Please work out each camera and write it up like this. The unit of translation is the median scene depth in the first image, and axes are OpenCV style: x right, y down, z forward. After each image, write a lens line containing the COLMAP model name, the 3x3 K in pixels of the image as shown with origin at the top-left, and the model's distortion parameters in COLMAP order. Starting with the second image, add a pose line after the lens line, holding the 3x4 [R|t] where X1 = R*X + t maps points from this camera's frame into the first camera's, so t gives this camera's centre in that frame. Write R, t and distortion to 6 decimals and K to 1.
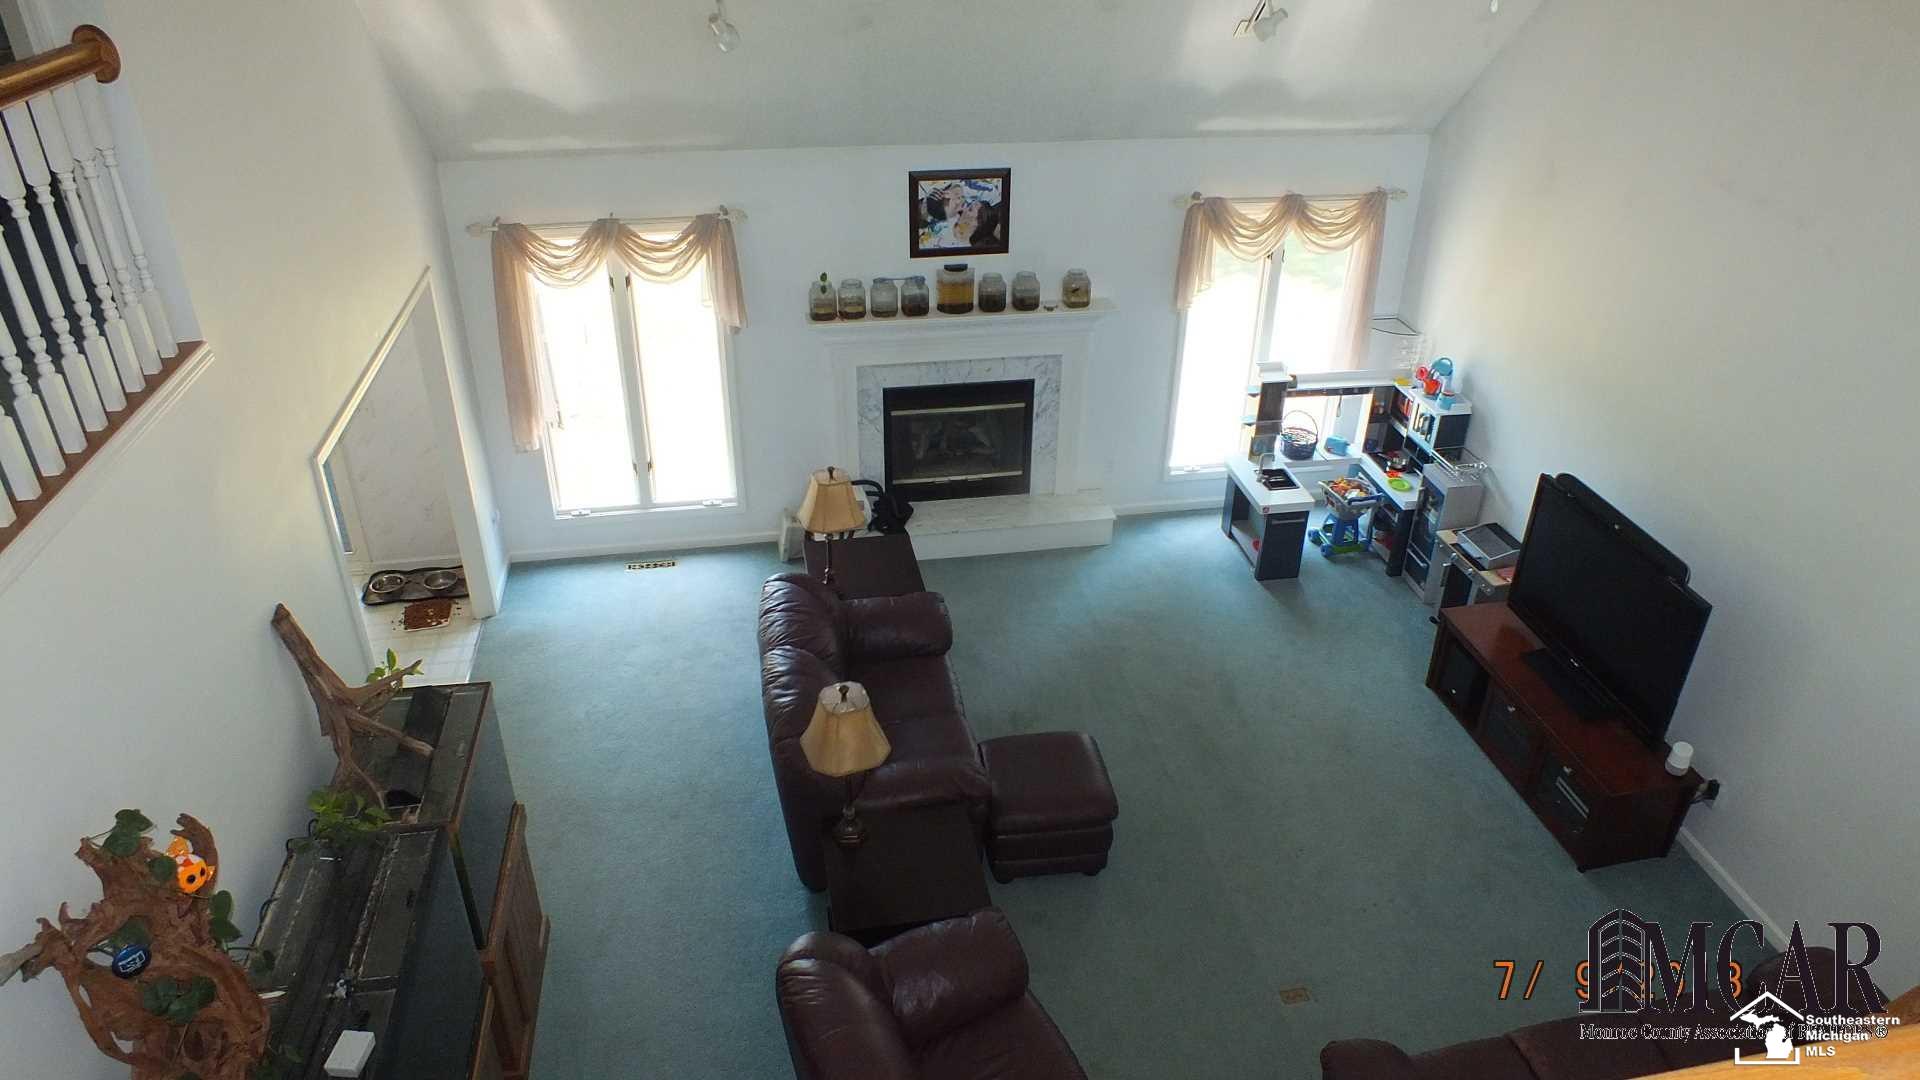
lens RADIAL K [[1241.0, 0, 986.8], [0, 1241.0, 534.0], [0, 0, 1]] dist [-0.089166, 0.041876]
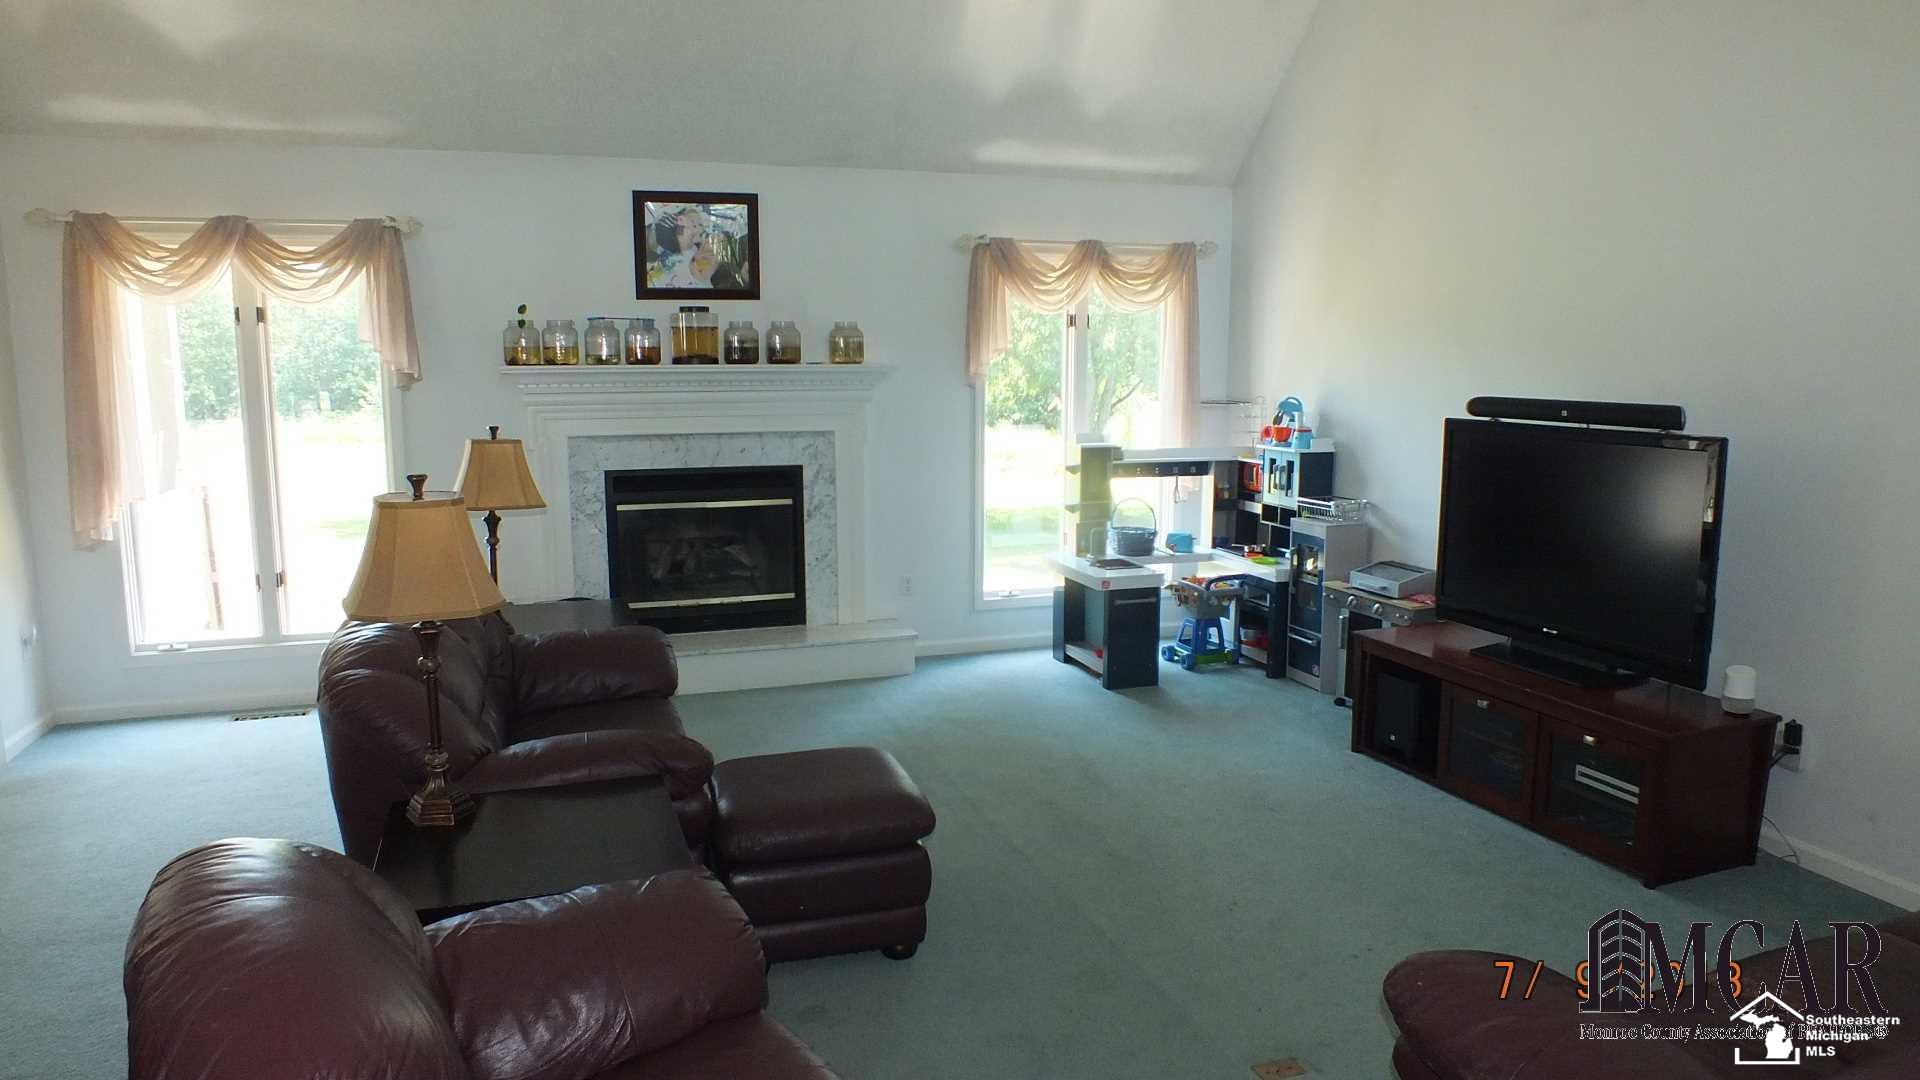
lens RADIAL K [[1241.0, 0, 986.8], [0, 1241.0, 534.0], [0, 0, 1]] dist [-0.089166, 0.041876]
pose [[0.986681, -0.043775, 0.156663, 0.030844], [0.097529, 0.930002, -0.354380, 0.221900], [-0.130184, 0.364939, 0.921885, 0.280125]]
